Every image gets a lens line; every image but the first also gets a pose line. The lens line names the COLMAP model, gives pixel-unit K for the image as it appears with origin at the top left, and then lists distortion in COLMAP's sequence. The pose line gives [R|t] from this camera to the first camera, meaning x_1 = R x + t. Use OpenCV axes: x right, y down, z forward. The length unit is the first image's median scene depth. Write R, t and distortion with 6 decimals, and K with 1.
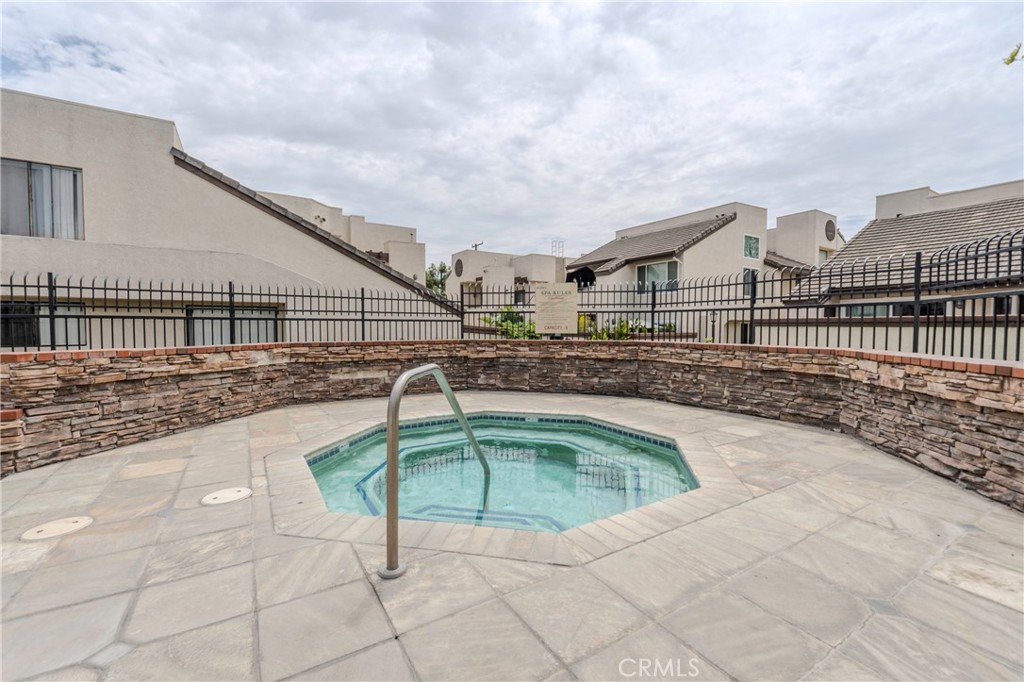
lens RADIAL K [[437.4, 0, 512.7], [0, 437.4, 336.9], [0, 0, 1]] dist [-0.004487, -0.000900]
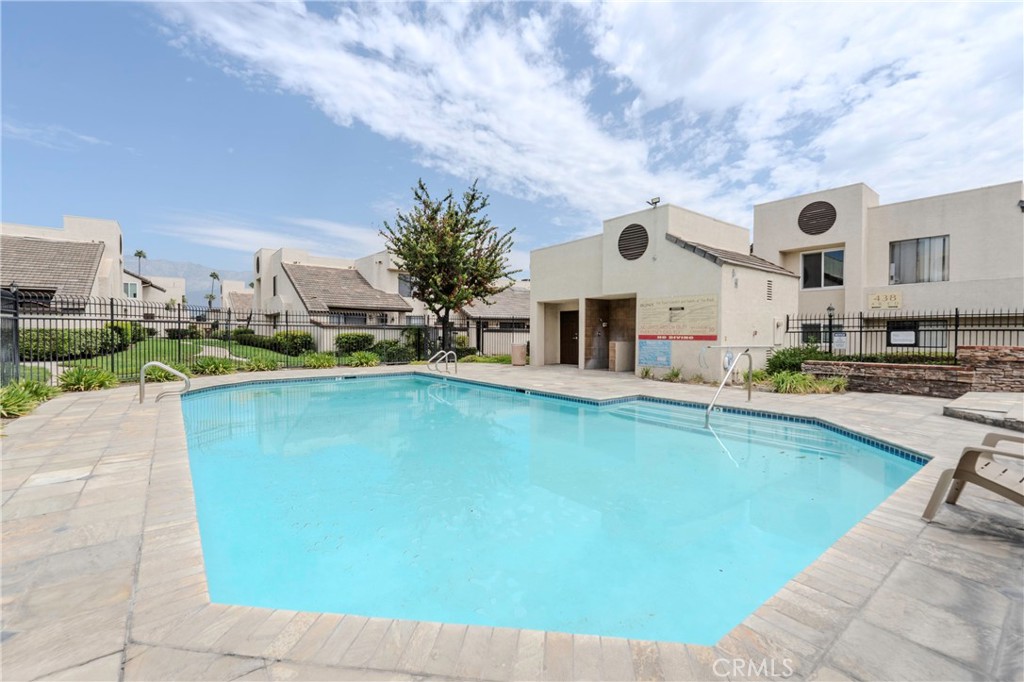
lens RADIAL K [[437.4, 0, 512.1], [0, 437.4, 340.4], [0, 0, 1]] dist [-0.004487, -0.000900]
pose [[0.100928, 0.017490, -0.994740, 0.944699], [-0.027724, 0.999507, 0.014761, 0.034923], [0.994507, 0.026088, 0.101363, -1.624565]]
